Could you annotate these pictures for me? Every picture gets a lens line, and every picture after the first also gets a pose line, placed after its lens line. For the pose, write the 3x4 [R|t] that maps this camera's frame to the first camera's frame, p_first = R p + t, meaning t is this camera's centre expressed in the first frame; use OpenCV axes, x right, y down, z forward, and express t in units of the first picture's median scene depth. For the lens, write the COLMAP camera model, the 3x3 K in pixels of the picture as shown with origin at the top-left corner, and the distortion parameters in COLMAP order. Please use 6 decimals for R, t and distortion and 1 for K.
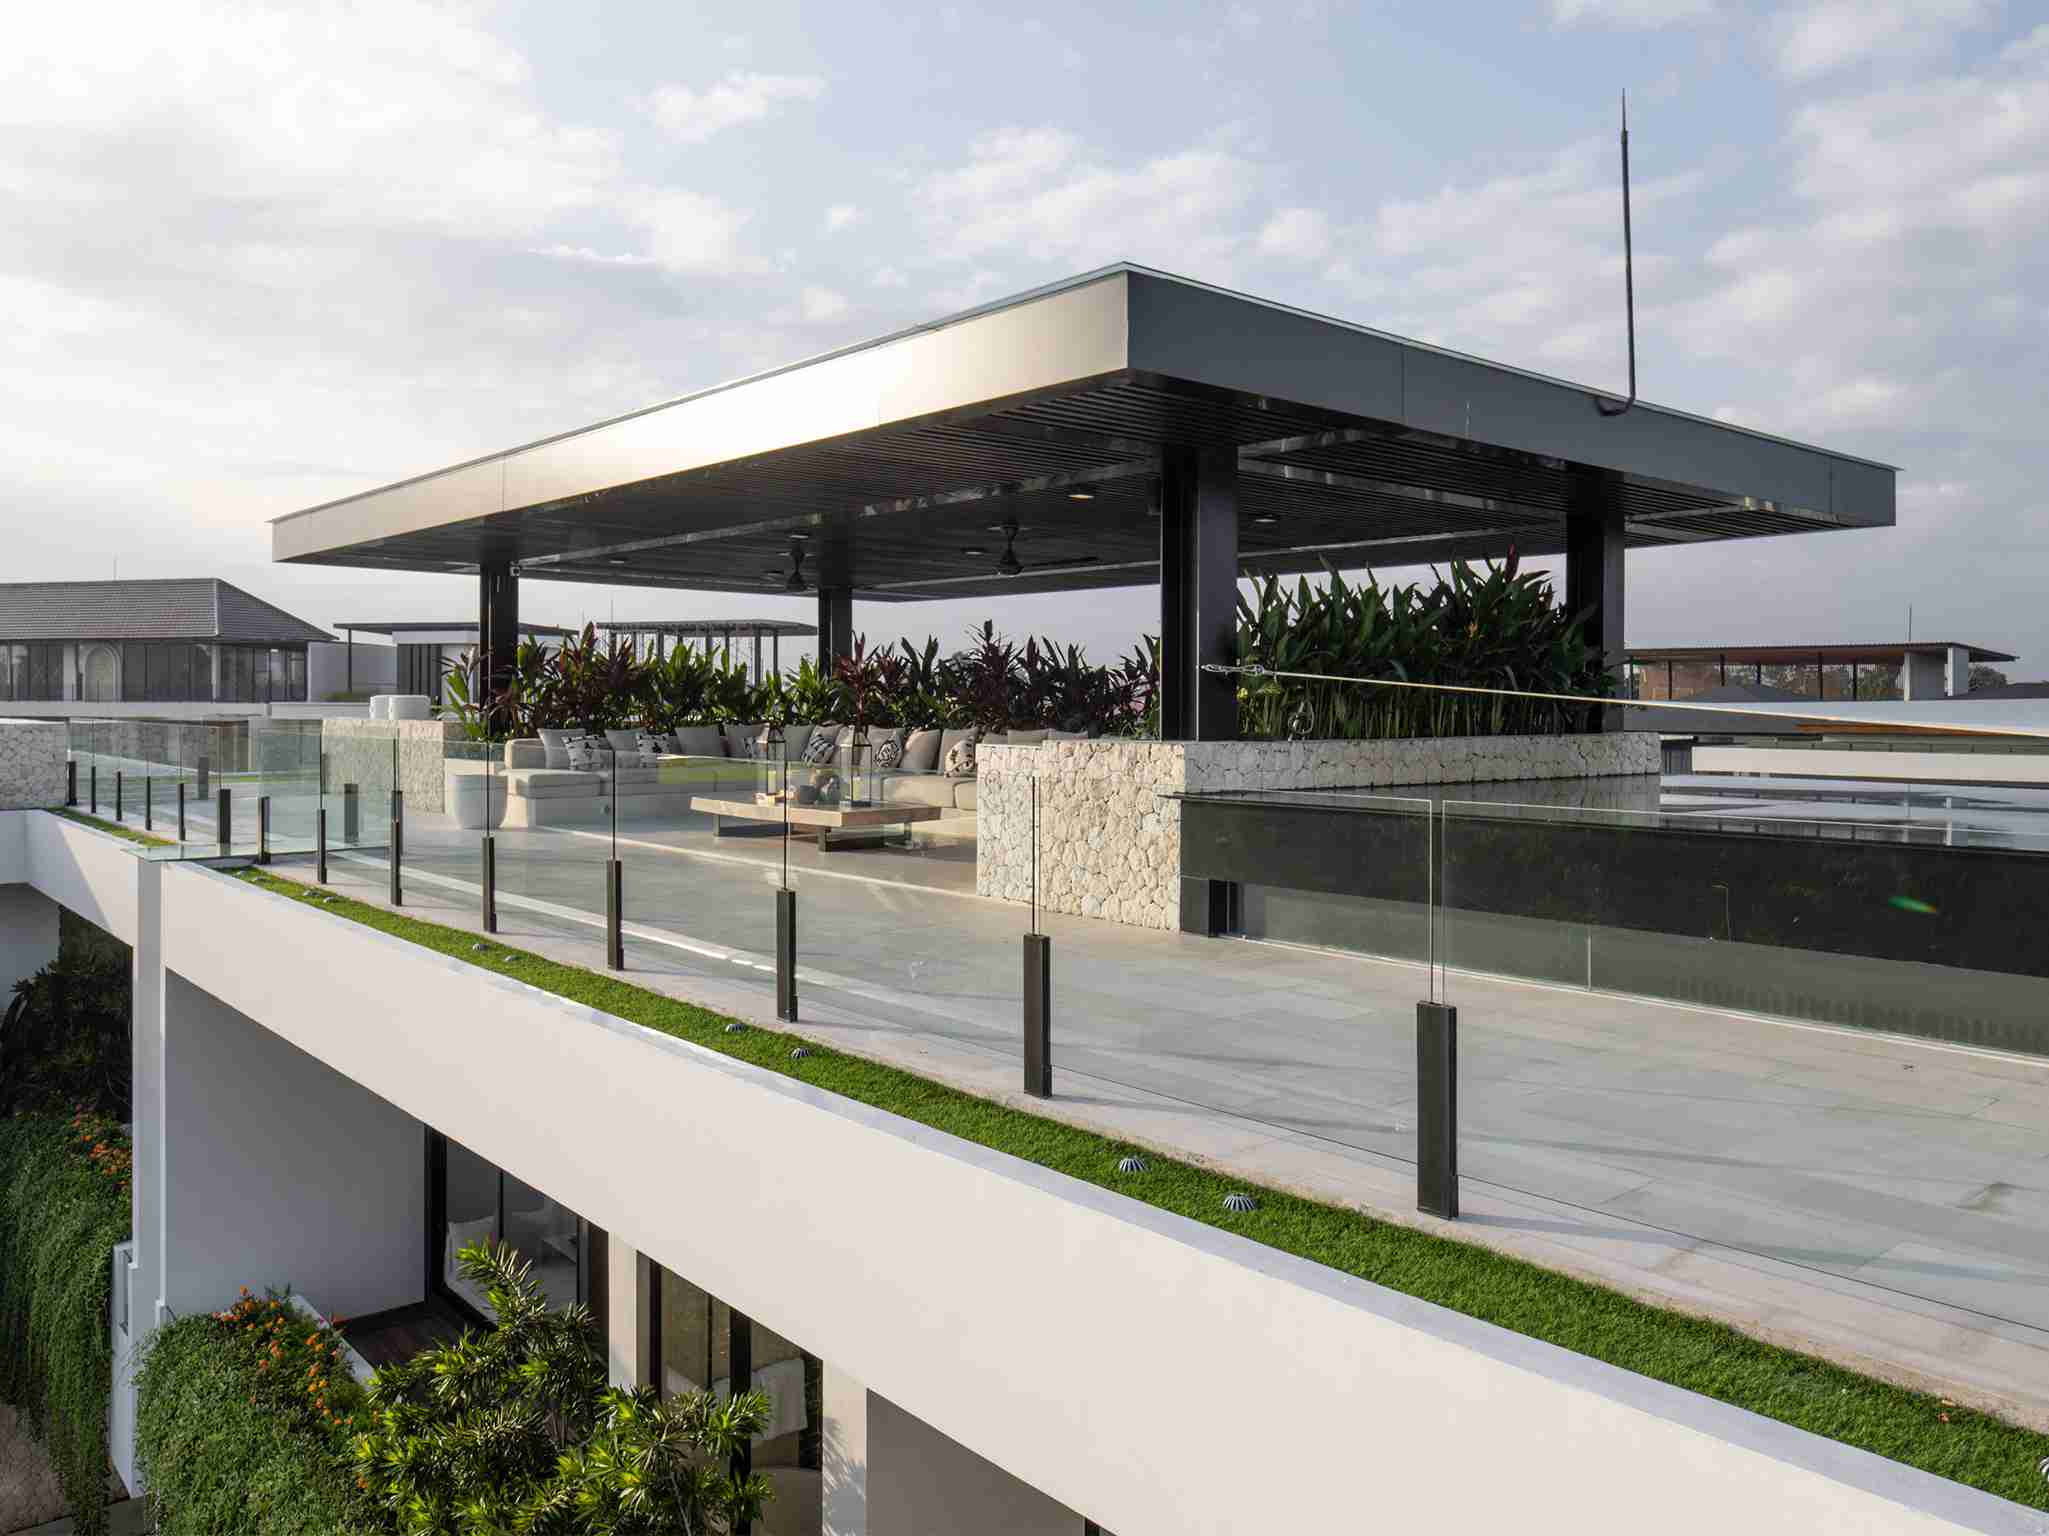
lens RADIAL K [[1552.9, 0, 1024.5], [0, 1552.9, 768.0], [0, 0, 1]] dist [-0.000276, -0.000285]
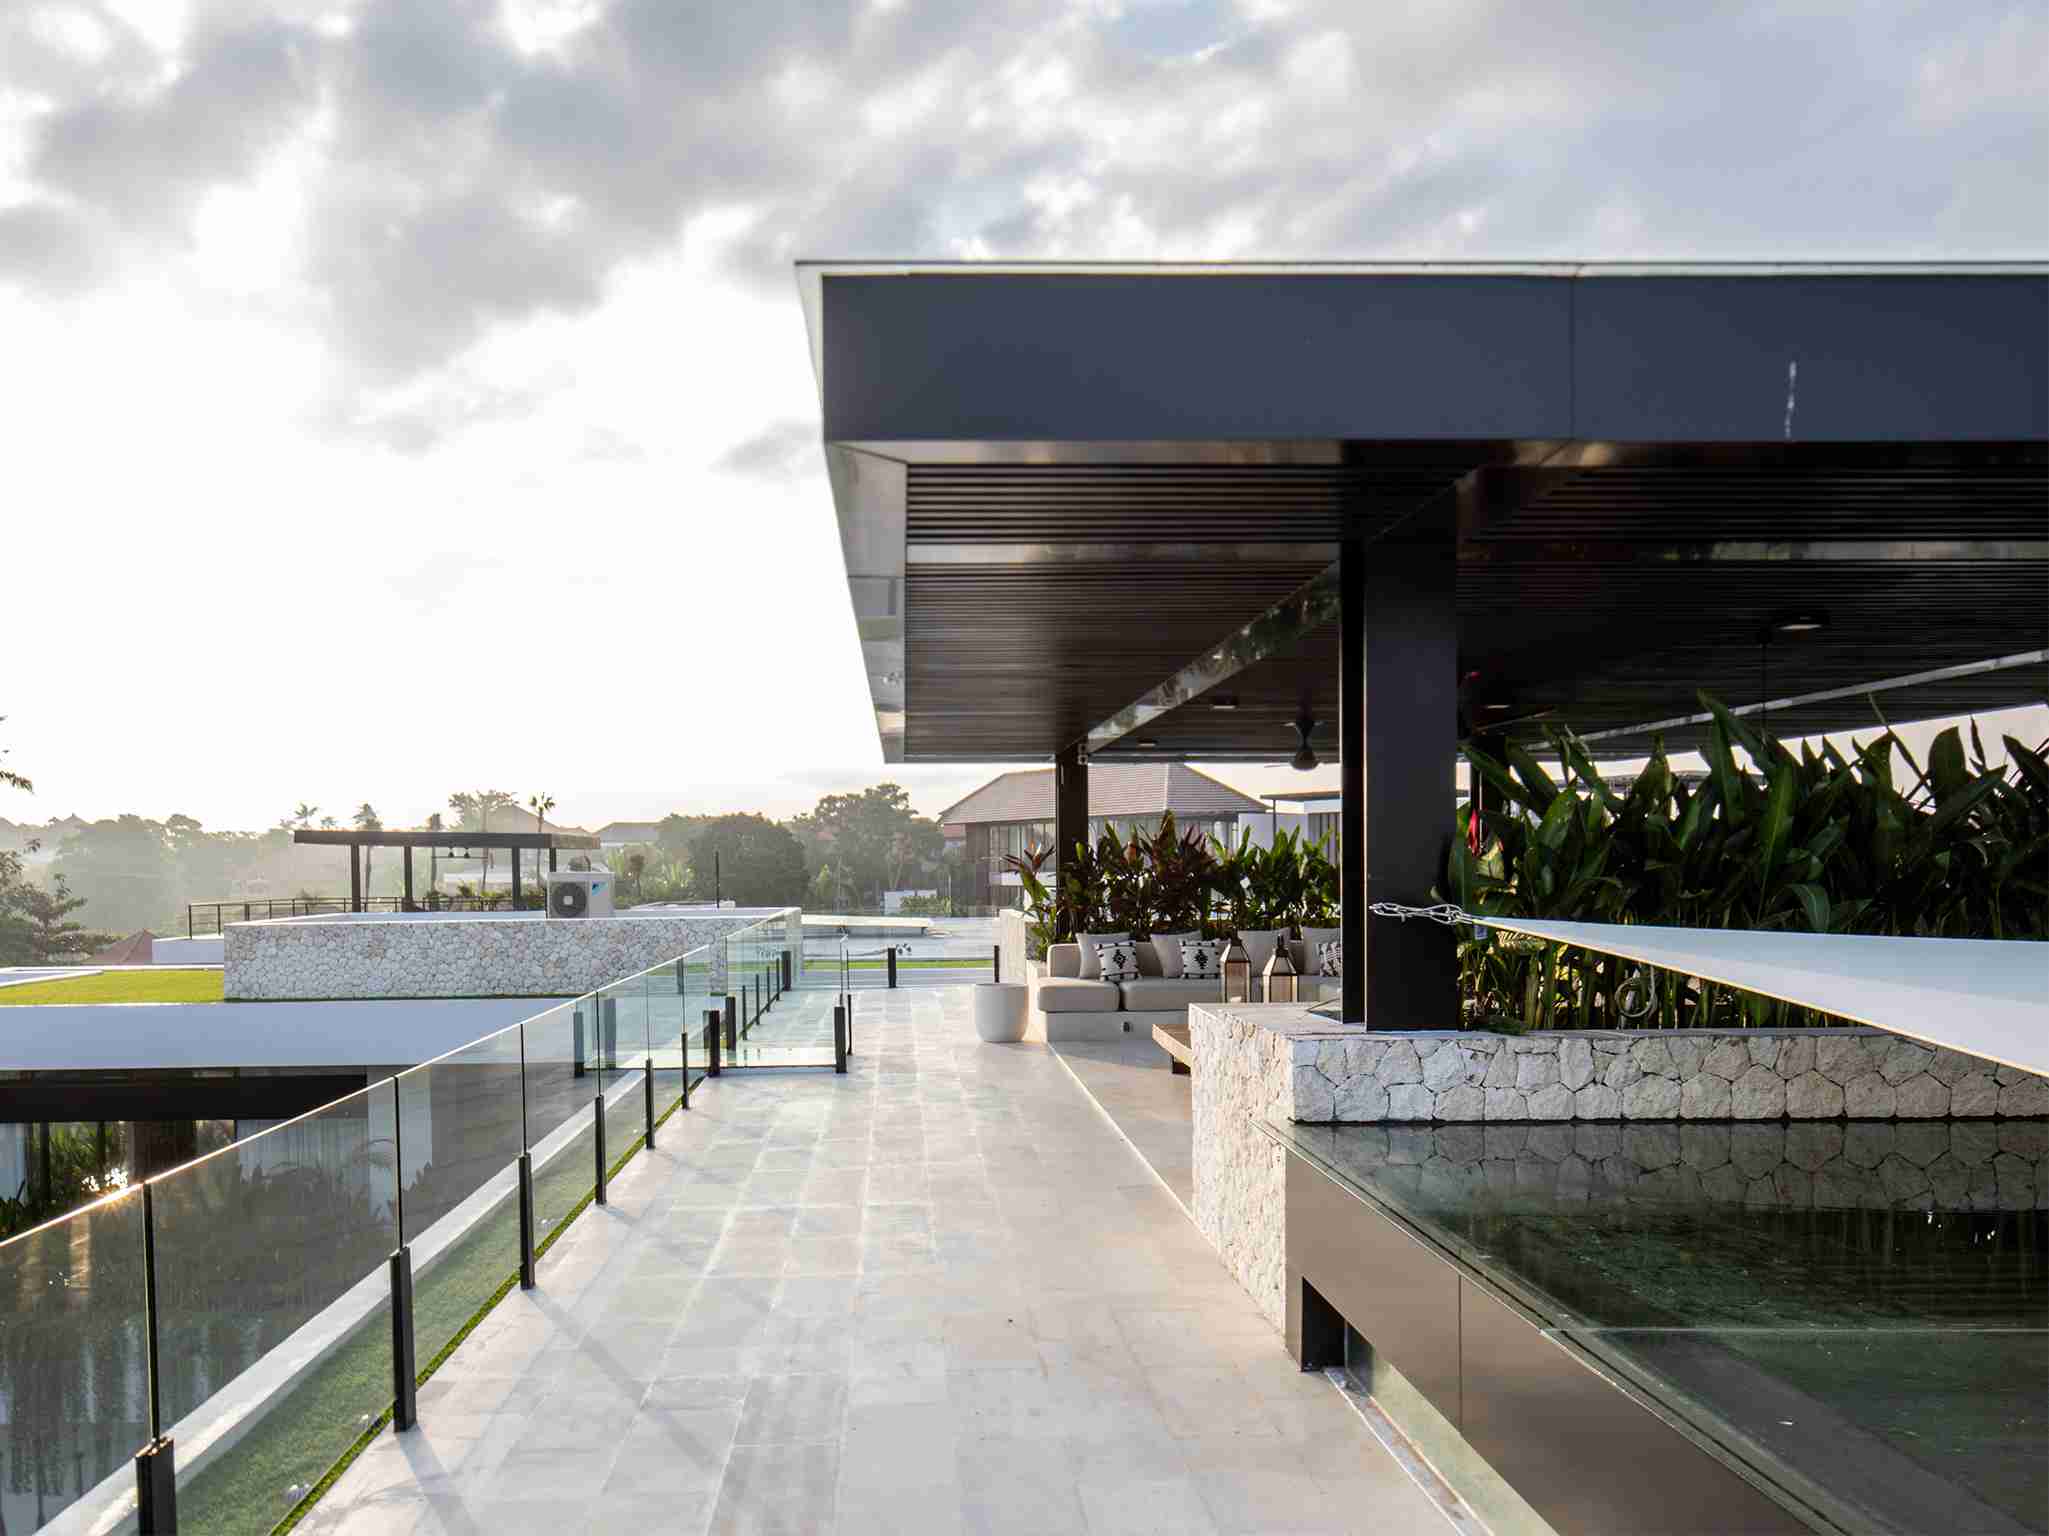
lens RADIAL K [[1571.1, 0, 1024.5], [0, 1571.1, 768.0], [0, 0, 1]] dist [0.090050, 0.000701]
pose [[0.812659, -0.043491, -0.581114, 0.216079], [-0.014856, 0.995341, -0.095267, -0.034692], [0.582550, 0.086053, 0.808227, 0.228787]]
